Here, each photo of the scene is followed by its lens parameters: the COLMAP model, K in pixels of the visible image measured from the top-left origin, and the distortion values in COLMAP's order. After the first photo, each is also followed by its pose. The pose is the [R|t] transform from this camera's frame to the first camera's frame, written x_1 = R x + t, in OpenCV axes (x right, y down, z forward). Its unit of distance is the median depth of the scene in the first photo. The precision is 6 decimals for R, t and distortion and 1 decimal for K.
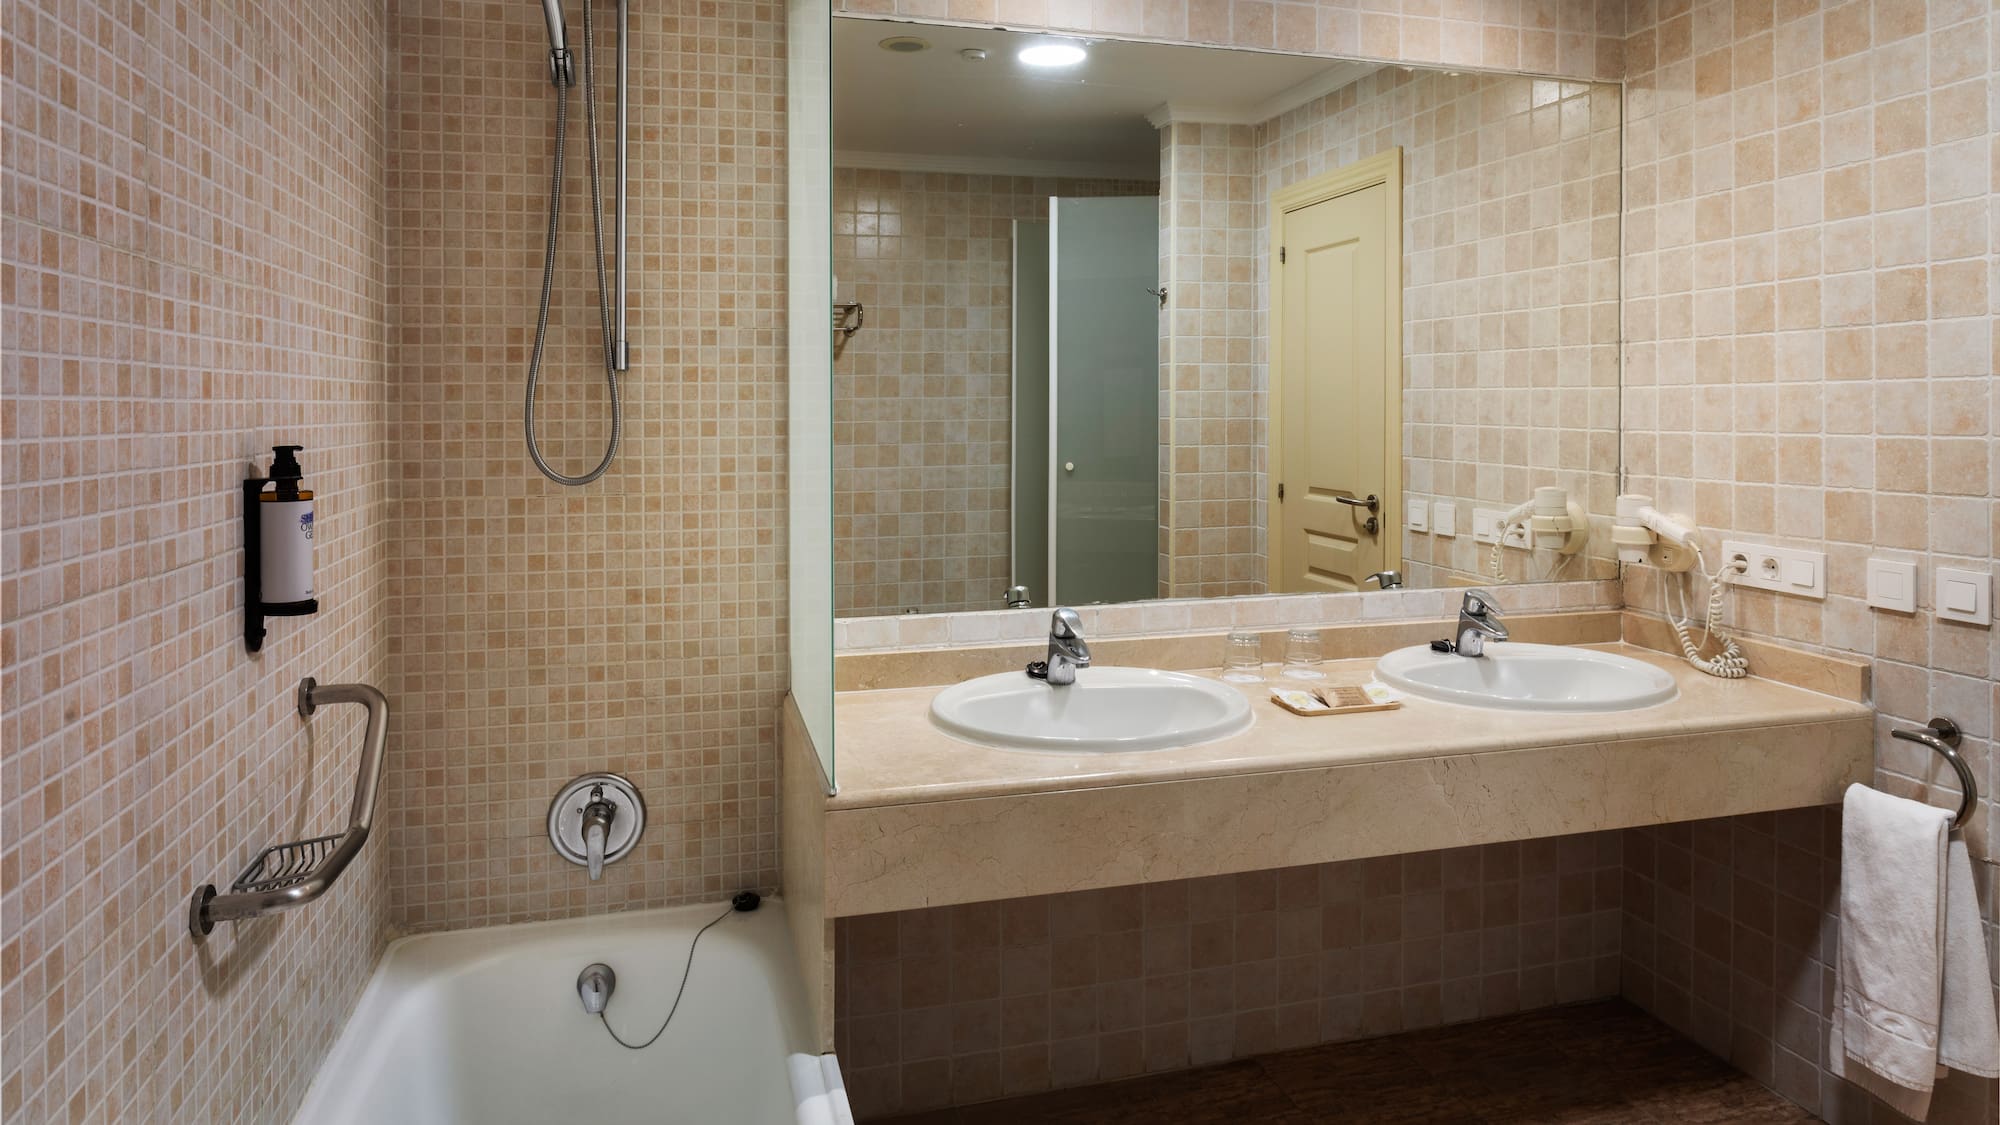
lens RADIAL K [[1217.4, 0, 991.9], [0, 1217.4, 451.9], [0, 0, 1]] dist [-0.009470, 0.000452]
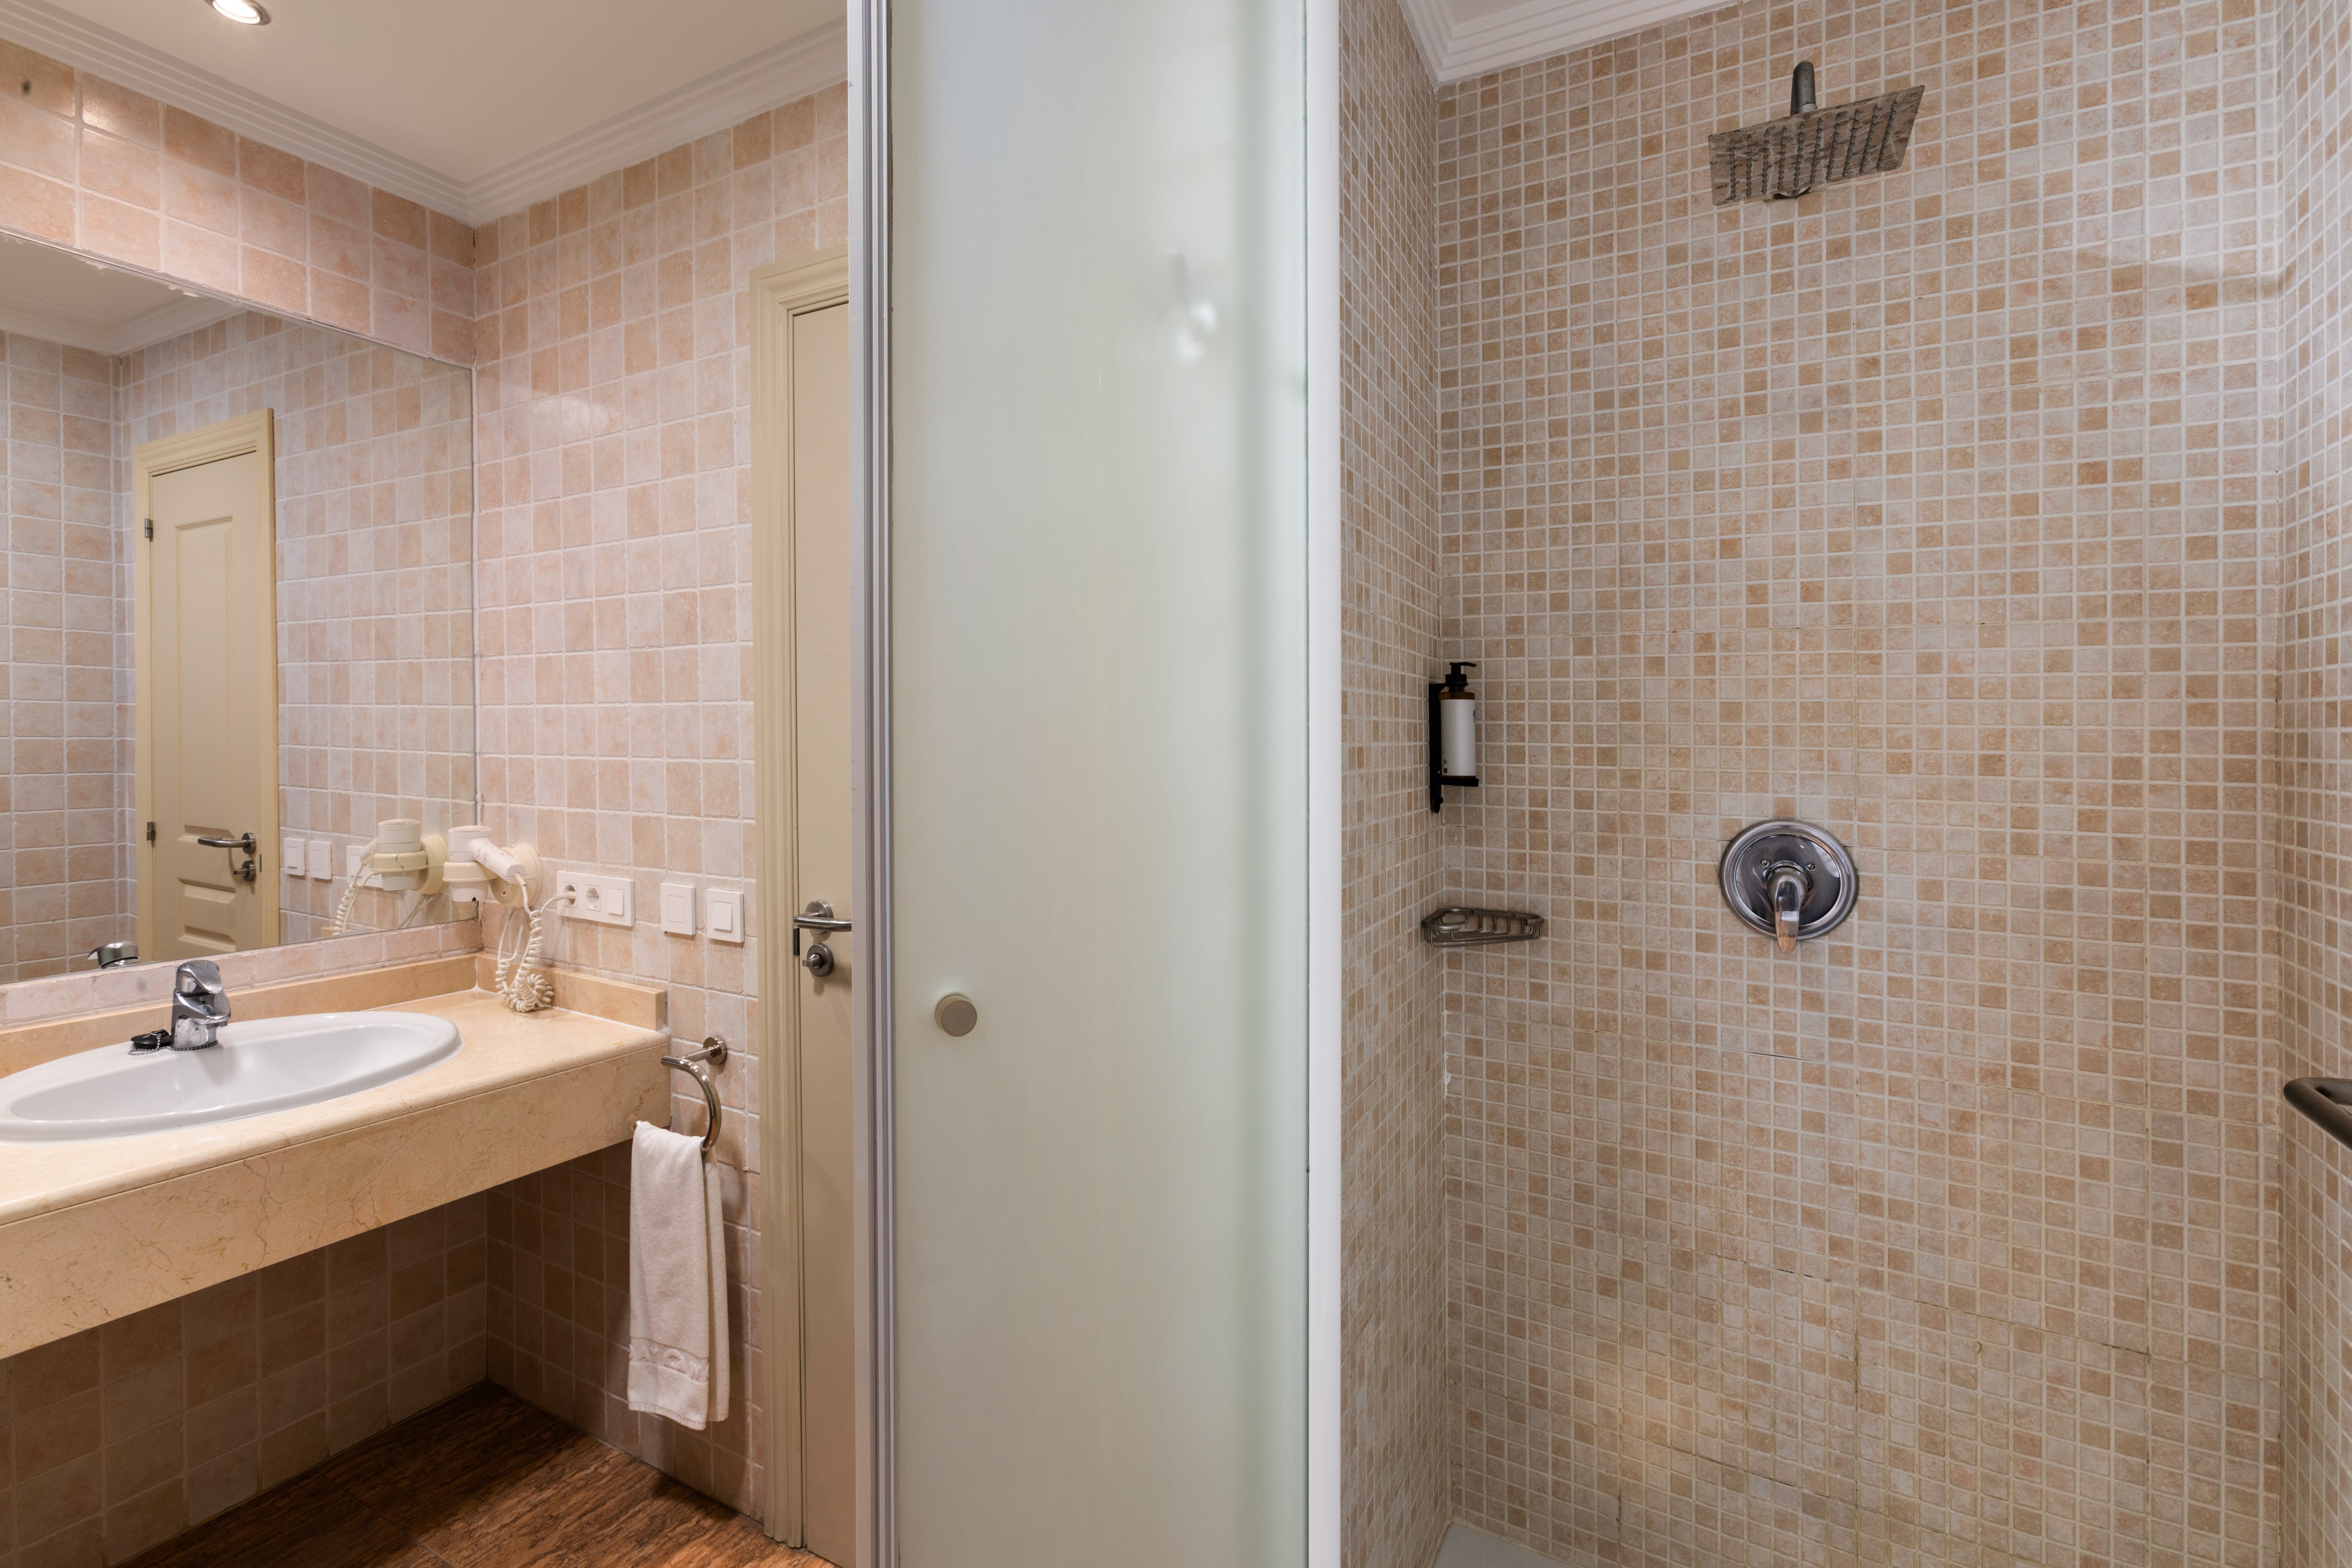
lens RADIAL K [[1086.4, 0, 1177.8], [0, 1086.4, 771.4], [0, 0, 1]] dist [0.001860, 0.001972]
pose [[0.686531, -0.014347, 0.726959, 0.296792], [0.014295, 0.999878, 0.006233, -0.002300], [-0.726960, 0.006113, 0.686653, 0.066168]]
